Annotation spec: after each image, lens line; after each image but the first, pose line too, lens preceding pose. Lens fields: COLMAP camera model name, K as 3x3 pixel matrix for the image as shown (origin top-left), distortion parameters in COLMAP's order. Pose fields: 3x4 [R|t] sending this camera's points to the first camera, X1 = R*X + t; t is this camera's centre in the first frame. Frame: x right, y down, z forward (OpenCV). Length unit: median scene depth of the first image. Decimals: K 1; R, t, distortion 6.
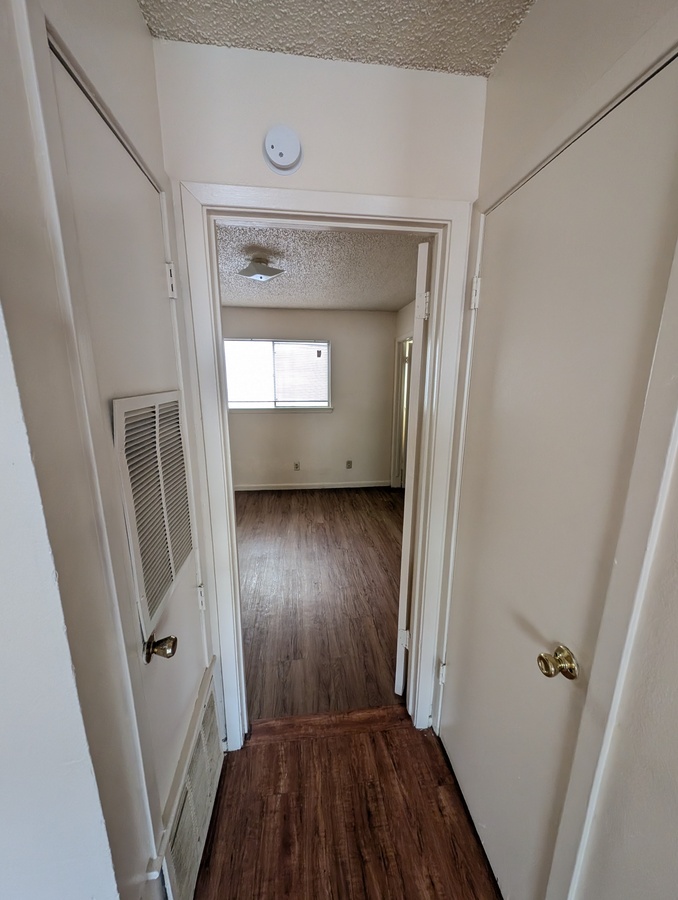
lens RADIAL K [[335.9, 0, 339.0], [0, 335.9, 450.0], [0, 0, 1]] dist [0.013390, -0.003942]
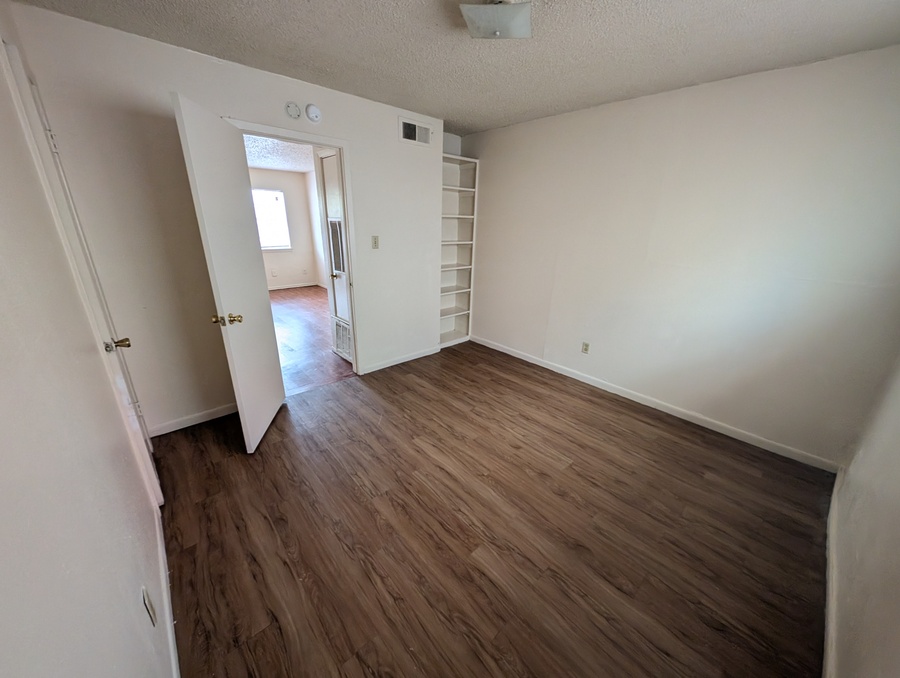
lens RADIAL K [[335.9, 0, 450.0], [0, 335.9, 339.0], [0, 0, 1]] dist [0.013390, -0.003942]
pose [[-0.818260, 0.165202, -0.550599, 0.152739], [-0.150588, 0.862766, 0.482657, -0.207516], [0.554774, 0.477852, -0.681090, 1.015058]]
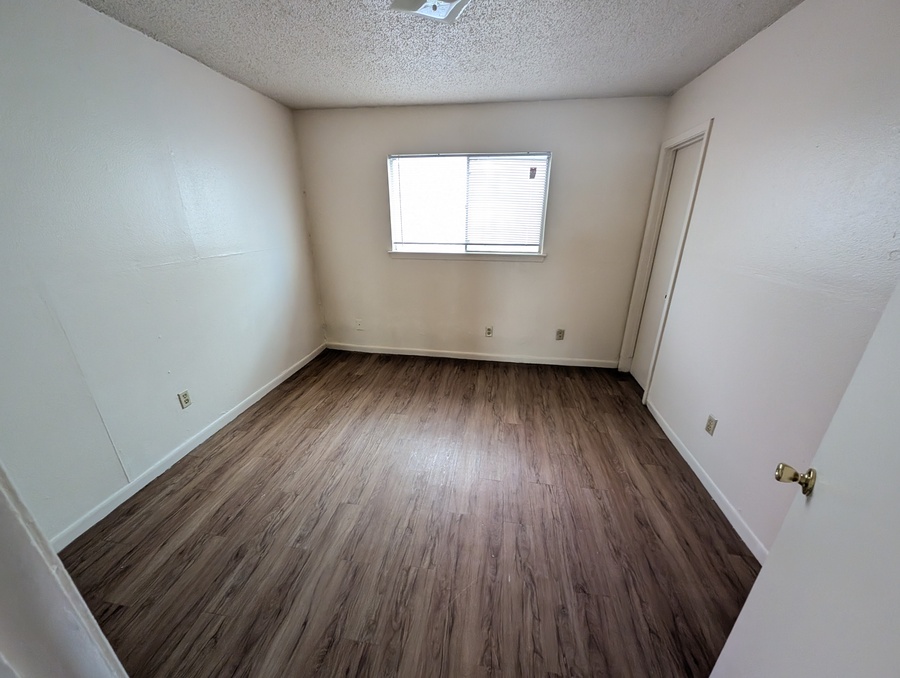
lens RADIAL K [[335.9, 0, 450.0], [0, 335.9, 339.0], [0, 0, 1]] dist [0.013390, -0.003942]
pose [[0.962426, 0.094131, -0.254705, -0.016014], [-0.056275, 0.986771, 0.152039, -0.052525], [0.265647, -0.131993, 0.954992, 0.273641]]
